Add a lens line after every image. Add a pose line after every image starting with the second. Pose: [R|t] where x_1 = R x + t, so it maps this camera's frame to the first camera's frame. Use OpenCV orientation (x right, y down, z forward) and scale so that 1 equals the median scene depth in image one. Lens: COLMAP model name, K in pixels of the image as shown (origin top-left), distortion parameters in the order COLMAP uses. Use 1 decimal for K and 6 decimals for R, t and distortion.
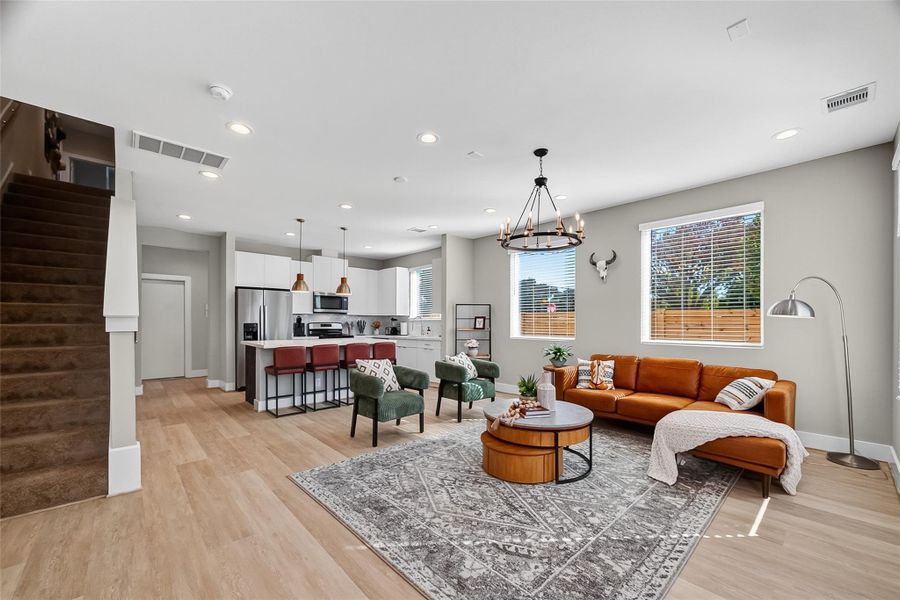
lens RADIAL K [[355.9, 0, 453.2], [0, 355.9, 323.8], [0, 0, 1]] dist [-0.000992, -0.000107]
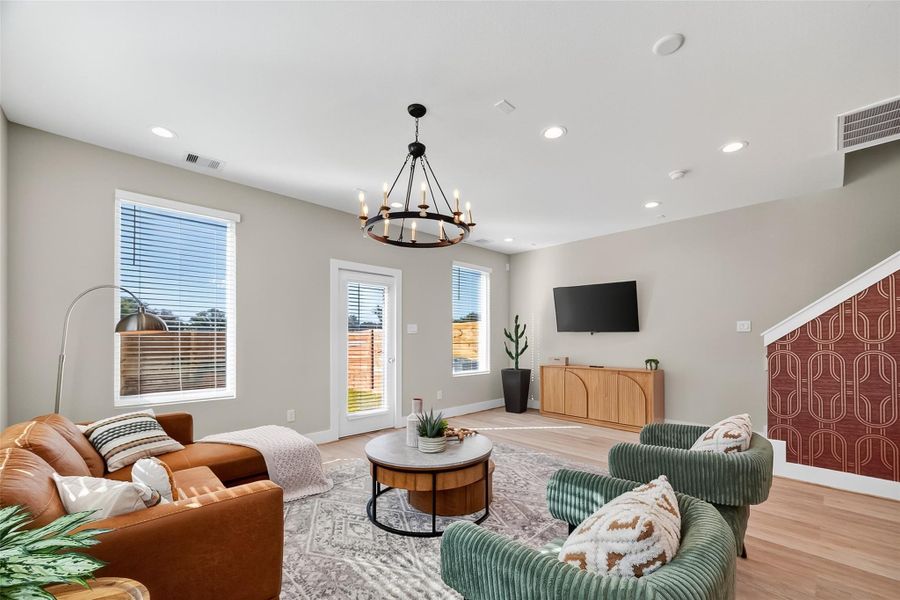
lens RADIAL K [[368.5, 0, 455.5], [0, 368.5, 336.3], [0, 0, 1]] dist [-0.002109, 0.000203]
pose [[-0.999750, 0.001279, -0.022333, 0.096689], [0.001344, 0.999995, -0.002898, -0.005462], [0.022329, -0.002928, -0.999746, 0.951632]]
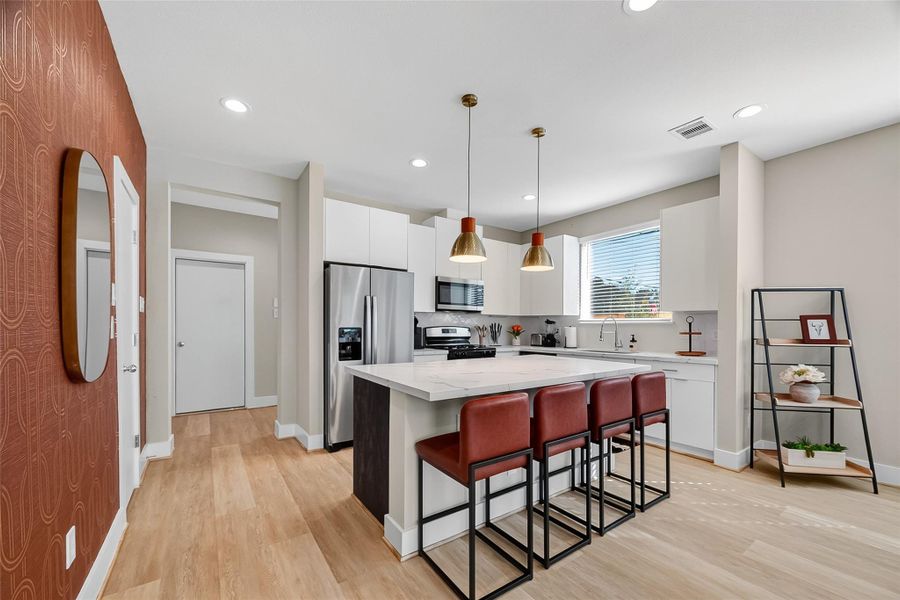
lens RADIAL K [[355.5, 0, 451.9], [0, 355.5, 329.6], [0, 0, 1]] dist [-0.002176, -0.000060]
pose [[0.990064, 0.003670, -0.140567, -0.346478], [-0.002620, 0.999967, 0.007658, -0.003928], [0.140591, -0.007213, 0.990042, 0.492920]]
